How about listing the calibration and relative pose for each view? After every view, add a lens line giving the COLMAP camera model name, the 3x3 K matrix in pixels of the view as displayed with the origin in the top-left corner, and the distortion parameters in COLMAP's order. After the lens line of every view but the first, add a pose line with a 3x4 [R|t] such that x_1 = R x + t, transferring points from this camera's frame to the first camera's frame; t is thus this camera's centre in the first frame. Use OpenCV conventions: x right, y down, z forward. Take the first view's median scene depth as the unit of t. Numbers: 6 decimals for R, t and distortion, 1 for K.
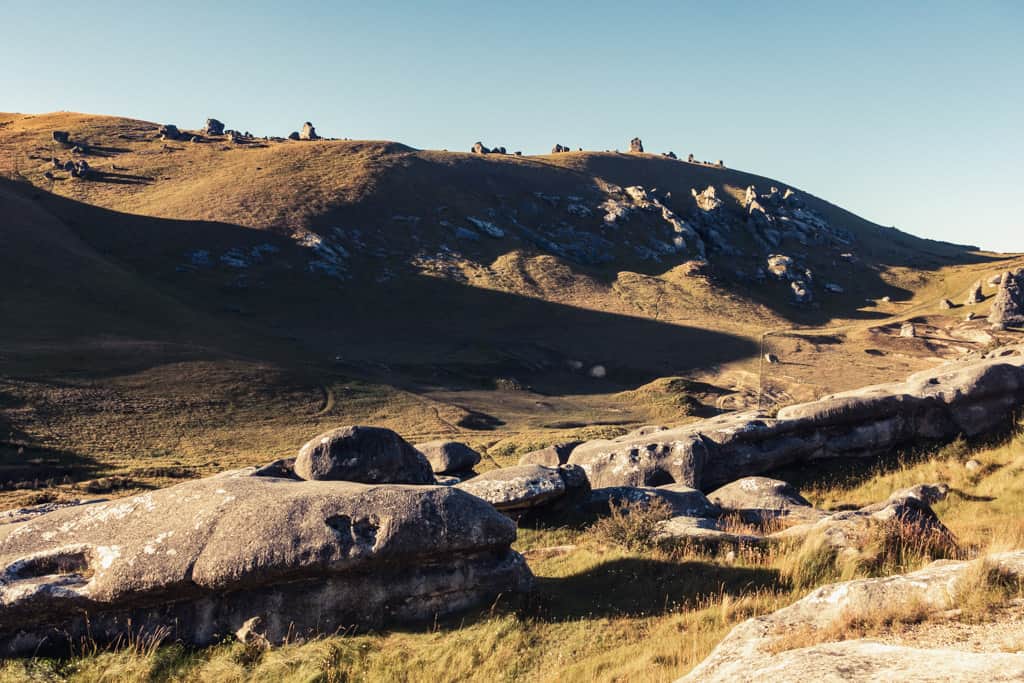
lens RADIAL K [[1028.2, 0, 512.0], [0, 1028.2, 341.5], [0, 0, 1]] dist [0.037603, -0.025279]
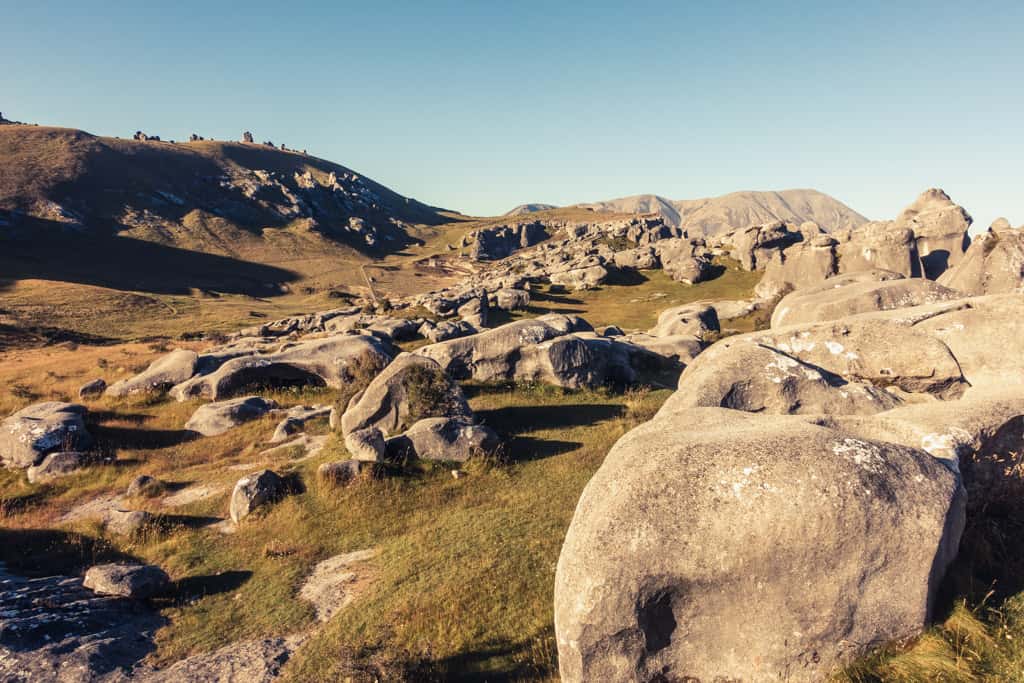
lens RADIAL K [[1028.2, 0, 512.0], [0, 1028.2, 341.5], [0, 0, 1]] dist [0.037603, -0.025279]
pose [[0.876215, -0.053688, 0.478920, -0.325956], [0.017658, 0.996685, 0.079424, -0.011918], [-0.481596, -0.061135, 0.874258, -0.588050]]
